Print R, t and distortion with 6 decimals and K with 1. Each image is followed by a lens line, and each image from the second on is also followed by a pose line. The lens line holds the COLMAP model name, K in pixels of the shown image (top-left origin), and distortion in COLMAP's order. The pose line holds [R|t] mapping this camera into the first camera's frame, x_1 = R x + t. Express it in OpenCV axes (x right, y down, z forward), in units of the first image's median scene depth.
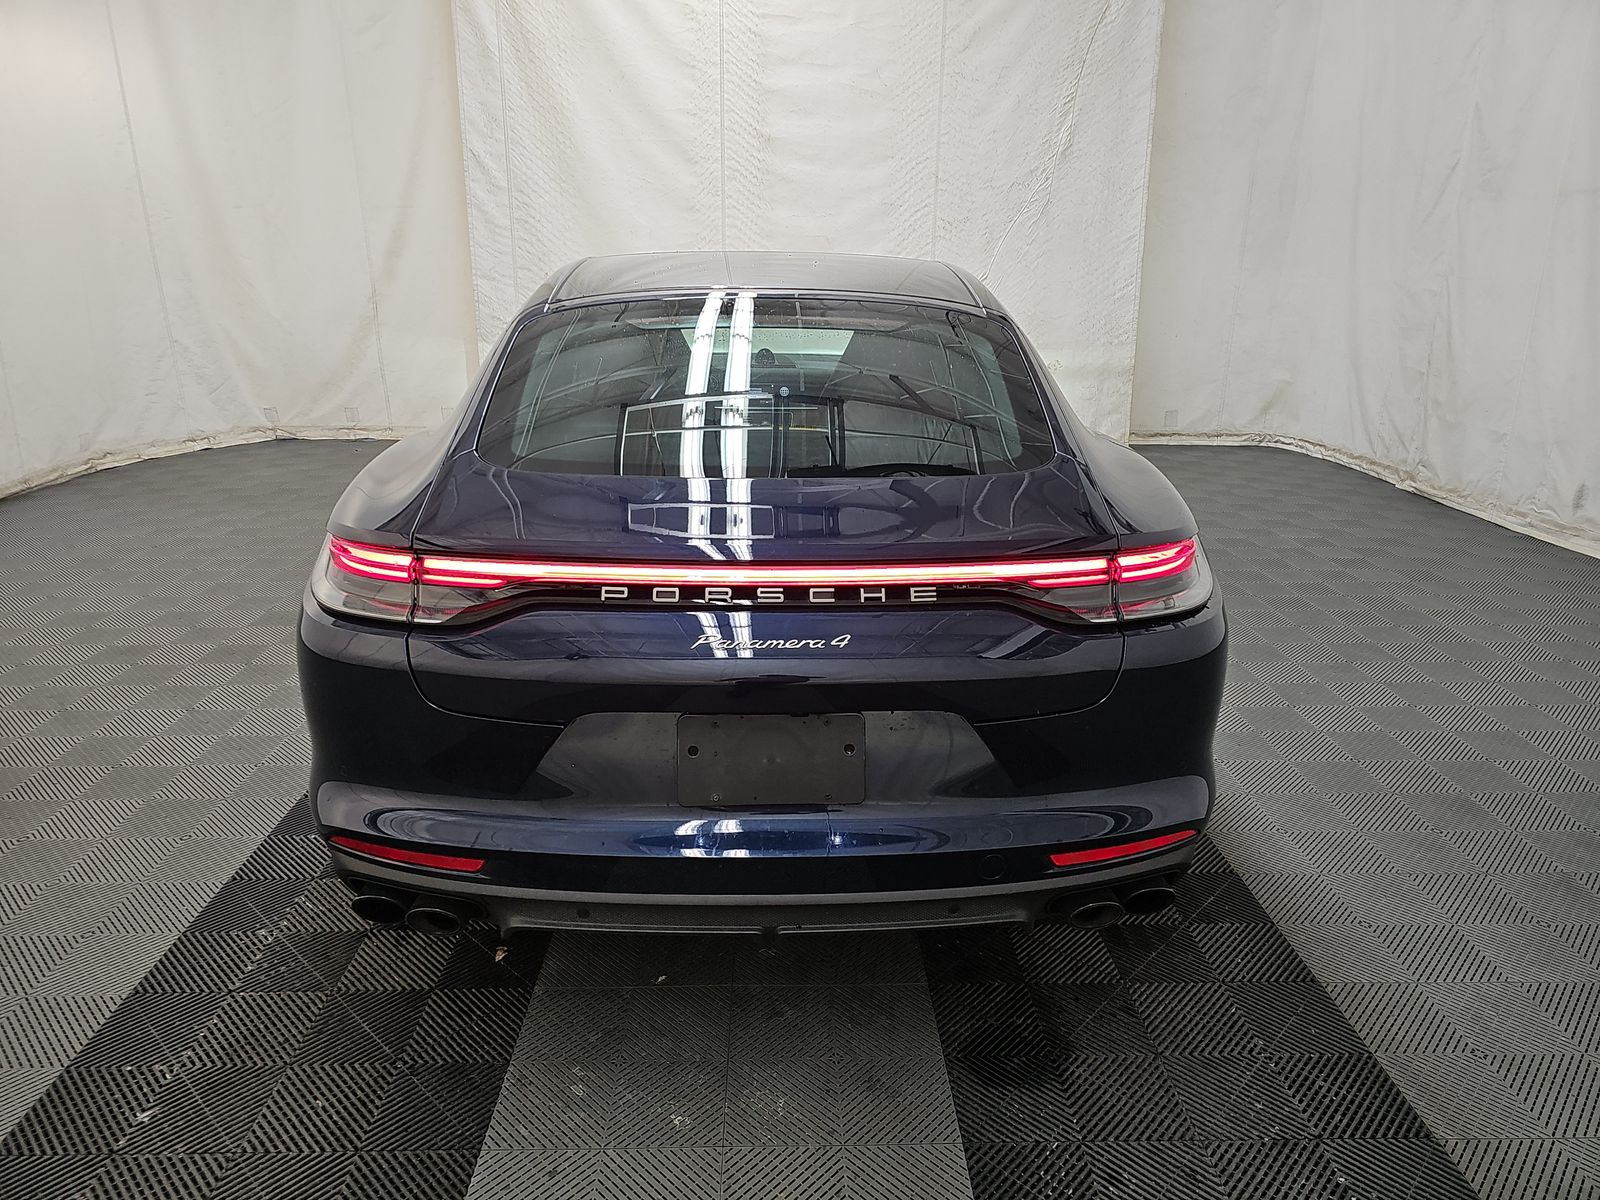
lens RADIAL K [[1060.4, 0, 806.0], [0, 1060.4, 594.8], [0, 0, 1]] dist [0.056617, -0.056901]
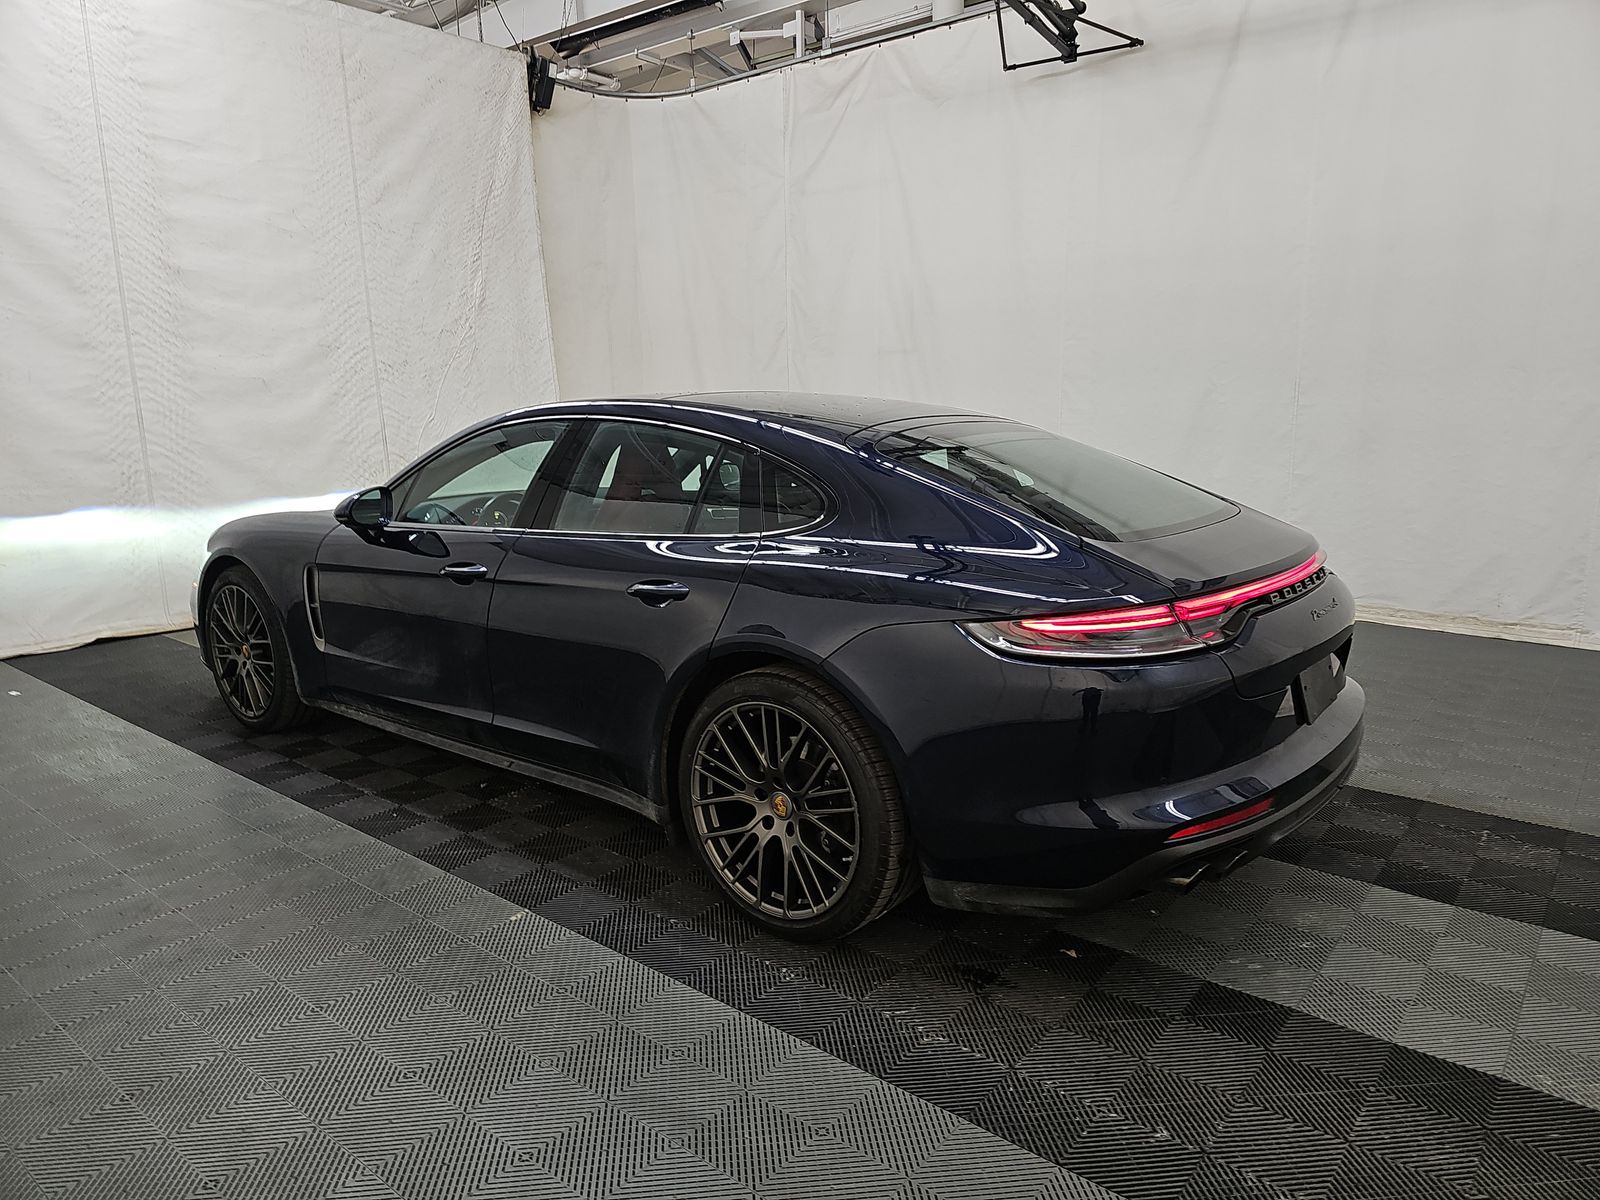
lens RADIAL K [[1060.4, 0, 806.0], [0, 1060.4, 594.8], [0, 0, 1]] dist [0.056617, -0.056901]
pose [[0.643930, -0.154728, 0.749275, -0.402884], [0.246696, 0.969020, -0.011905, -0.035369], [-0.724220, 0.192509, 0.662152, 0.103815]]
